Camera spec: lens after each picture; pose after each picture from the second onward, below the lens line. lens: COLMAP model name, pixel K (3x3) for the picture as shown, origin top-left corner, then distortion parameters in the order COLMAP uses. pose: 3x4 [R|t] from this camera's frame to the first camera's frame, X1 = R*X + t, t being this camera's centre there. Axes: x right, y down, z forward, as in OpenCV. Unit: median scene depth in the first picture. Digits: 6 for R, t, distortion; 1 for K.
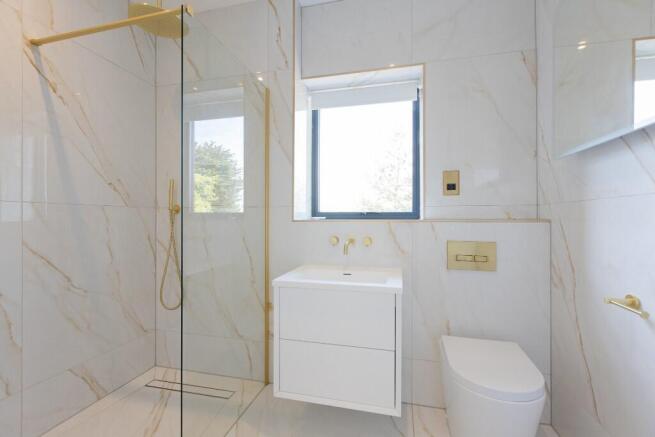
lens RADIAL K [[294.0, 0, 327.5], [0, 294.0, 218.5], [0, 0, 1]] dist [0.000793, 0.000039]
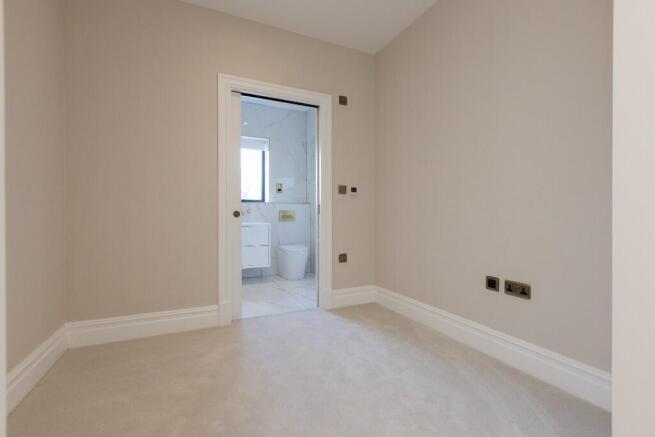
lens RADIAL K [[294.0, 0, 327.5], [0, 294.0, 218.5], [0, 0, 1]] dist [0.000793, 0.000039]
pose [[0.768120, -0.028601, 0.639667, -0.905939], [-0.006648, 0.998592, 0.052633, 0.001661], [-0.640271, -0.044681, 0.766848, -1.246583]]
